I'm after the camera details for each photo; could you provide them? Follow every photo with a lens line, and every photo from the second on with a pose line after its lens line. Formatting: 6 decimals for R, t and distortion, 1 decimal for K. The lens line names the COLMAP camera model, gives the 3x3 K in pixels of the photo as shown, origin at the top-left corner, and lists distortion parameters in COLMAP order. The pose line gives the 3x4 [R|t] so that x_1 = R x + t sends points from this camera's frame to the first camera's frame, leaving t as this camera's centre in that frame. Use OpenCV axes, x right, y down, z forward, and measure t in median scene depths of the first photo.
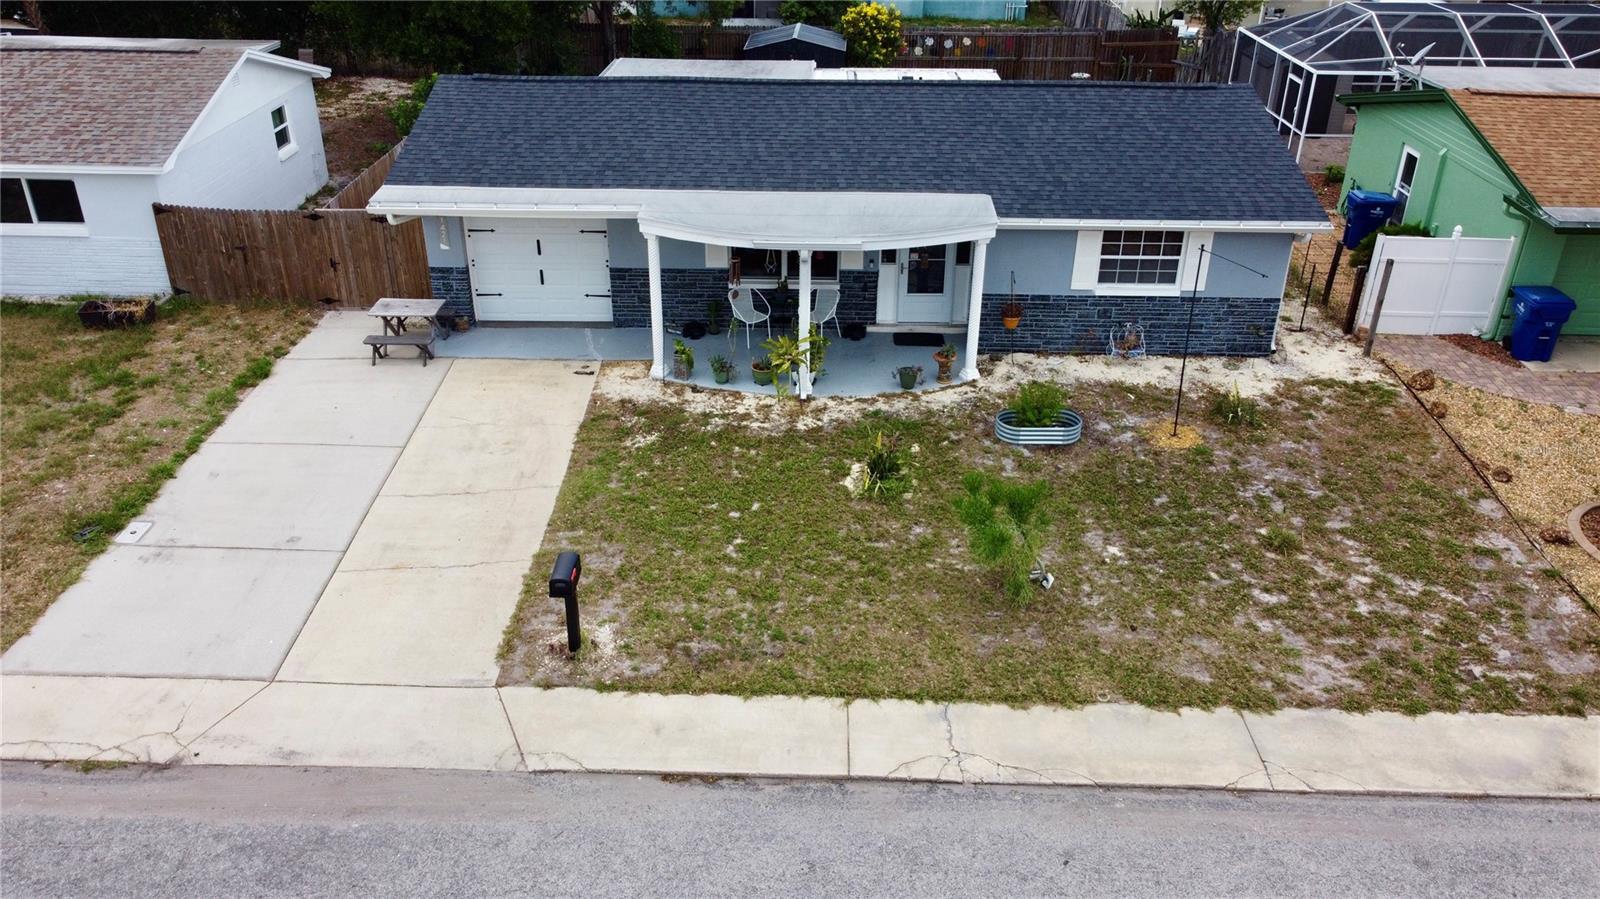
lens RADIAL K [[1216.9, 0, 785.0], [0, 1216.9, 430.9], [0, 0, 1]] dist [0.006549, -0.004842]
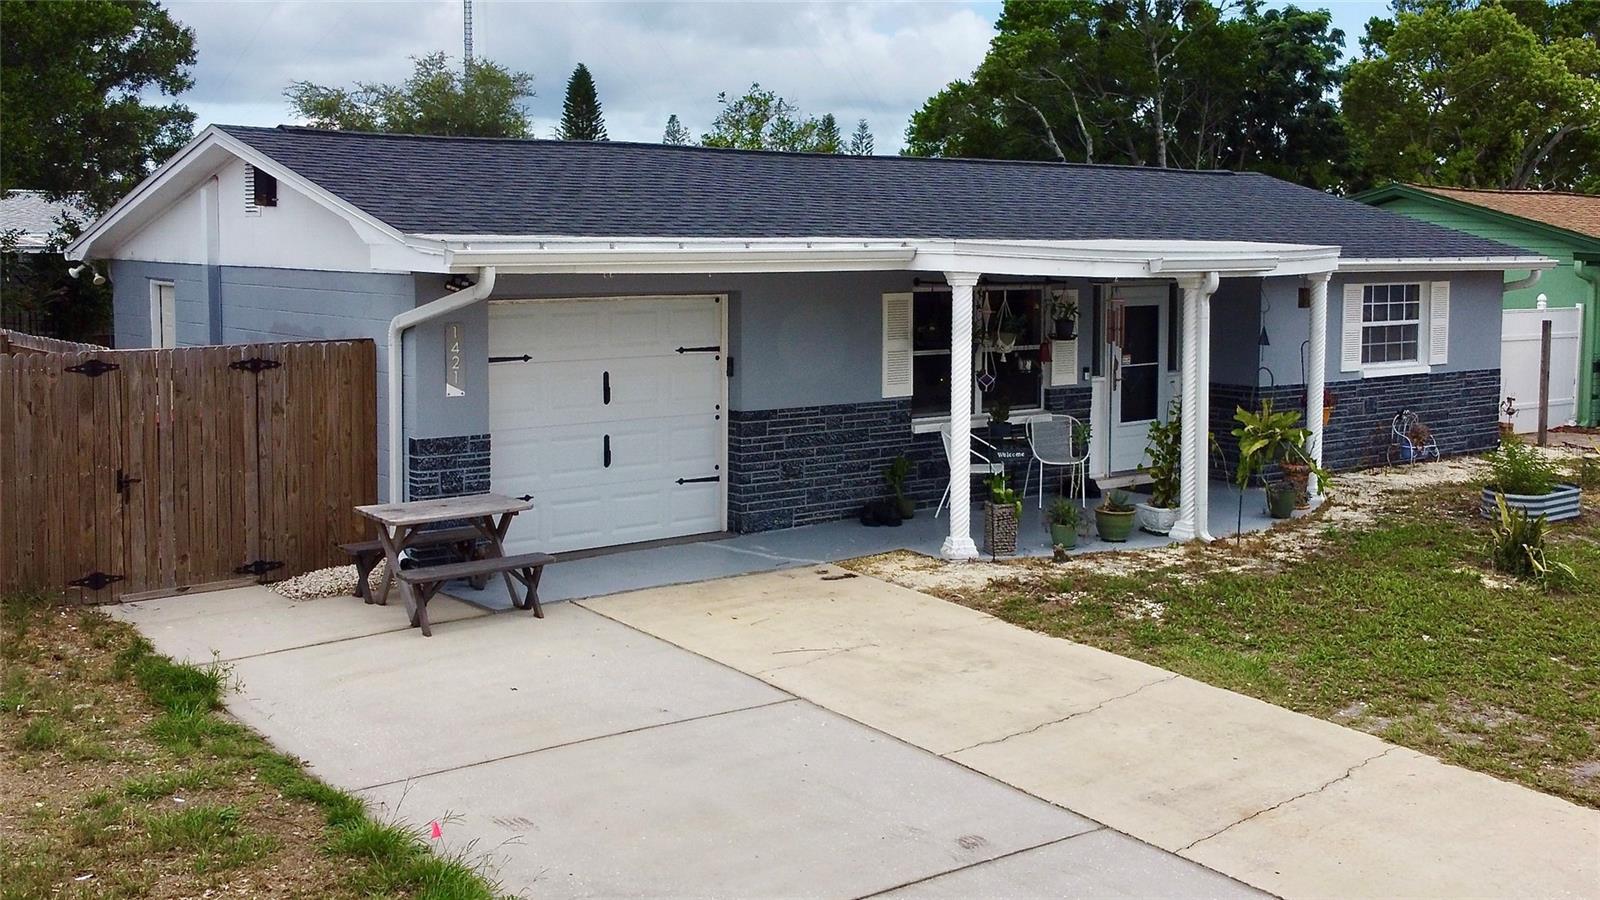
lens RADIAL K [[1744.1, 0, 860.7], [0, 1744.1, 372.6], [0, 0, 1]] dist [0.018555, -0.037903]
pose [[0.752793, -0.051679, 0.656225, -0.628760], [0.304836, 0.910942, -0.277956, 0.077795], [-0.583419, 0.409284, 0.701505, 0.463840]]
